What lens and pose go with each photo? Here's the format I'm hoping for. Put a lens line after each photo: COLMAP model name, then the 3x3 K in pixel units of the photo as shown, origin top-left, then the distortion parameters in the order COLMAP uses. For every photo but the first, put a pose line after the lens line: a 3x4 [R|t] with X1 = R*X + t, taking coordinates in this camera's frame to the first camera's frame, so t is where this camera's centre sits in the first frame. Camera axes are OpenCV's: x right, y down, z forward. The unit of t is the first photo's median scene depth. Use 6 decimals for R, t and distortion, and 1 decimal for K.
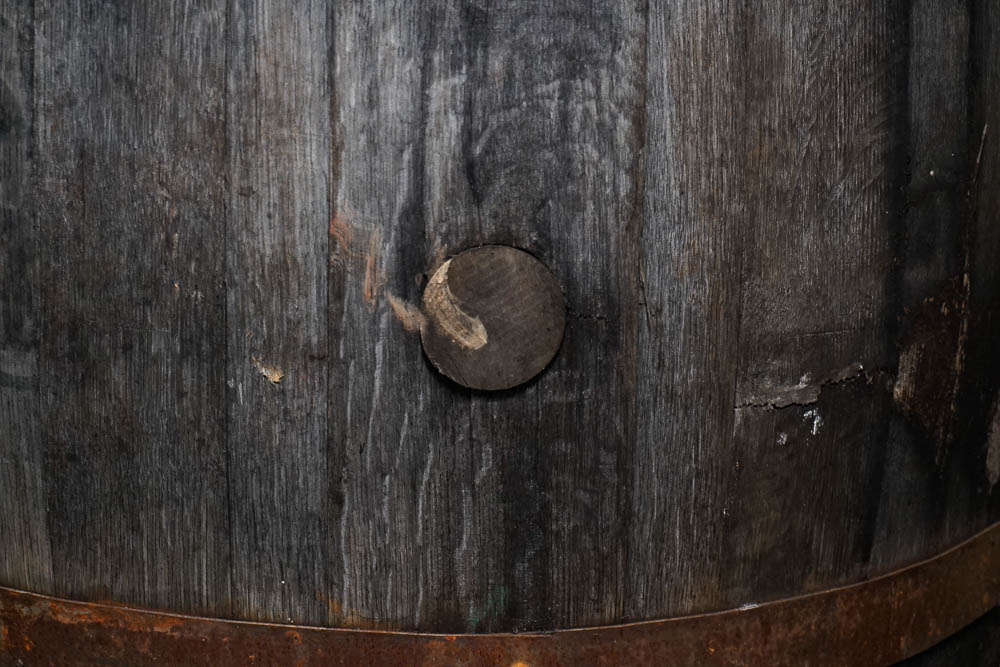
lens RADIAL K [[1797.3, 0, 497.7], [0, 1797.3, 337.1], [0, 0, 1]] dist [-0.006859, 0.000000]
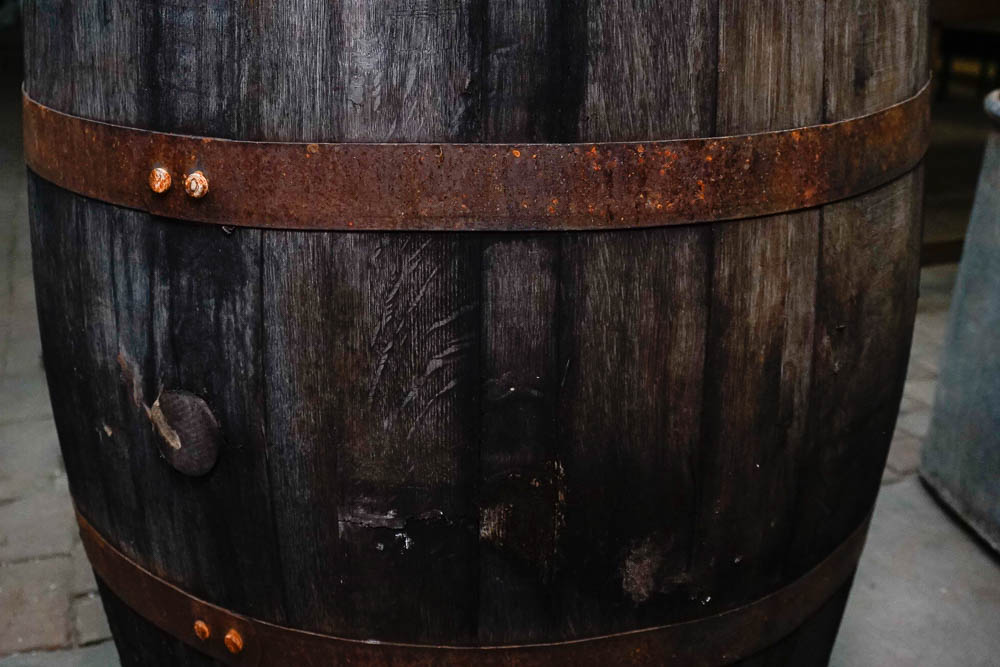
lens RADIAL K [[1152.0, 0, 498.3], [0, 1152.0, 332.1], [0, 0, 1]] dist [0.012706, 0.000000]
pose [[0.816297, 0.199179, -0.542205, 0.748045], [-0.122275, 0.976981, 0.174808, -0.305602], [0.564542, -0.076398, 0.821861, 0.305974]]
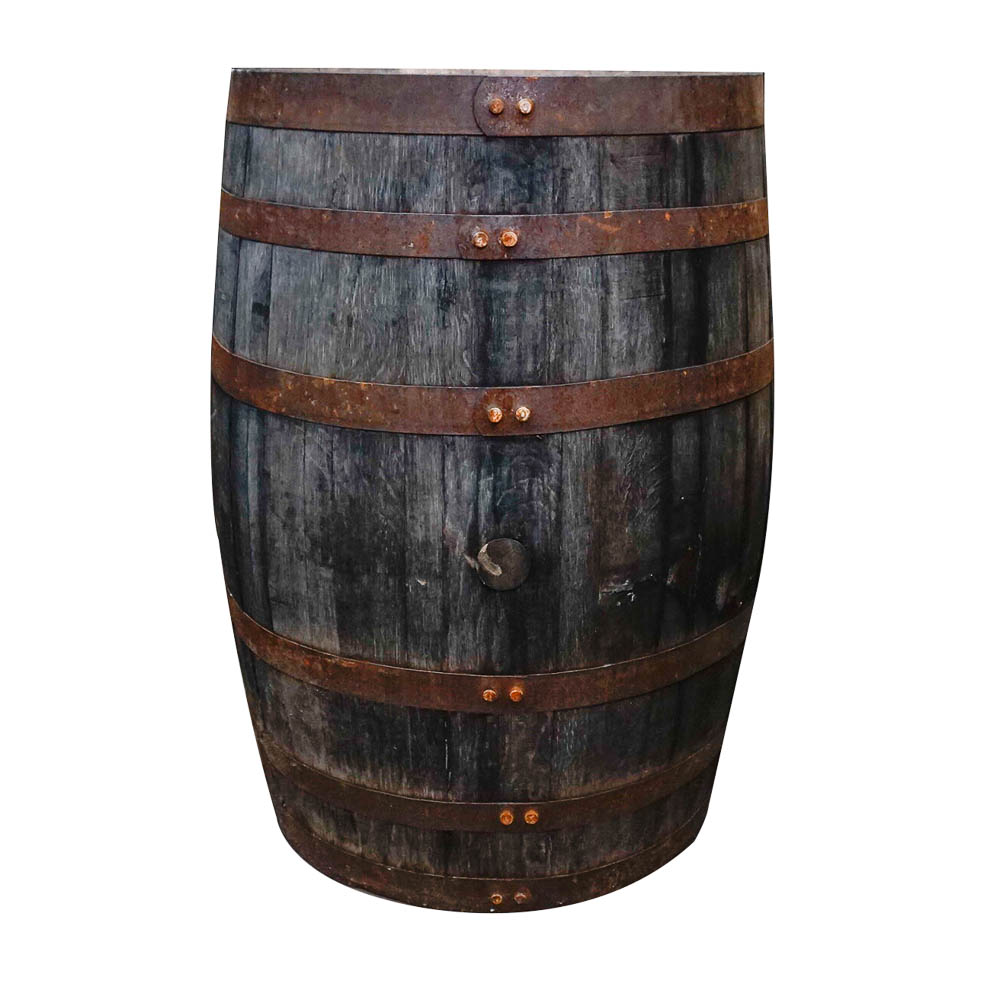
lens RADIAL K [[1233.9, 0, 502.8], [0, 1233.9, 498.0], [0, 0, 1]] dist [0.001786, 0.000000]
pose [[0.997490, 0.012384, -0.069714, 0.119479], [-0.004584, 0.993814, 0.110962, -0.304299], [0.070657, -0.110364, 0.991377, -0.789880]]
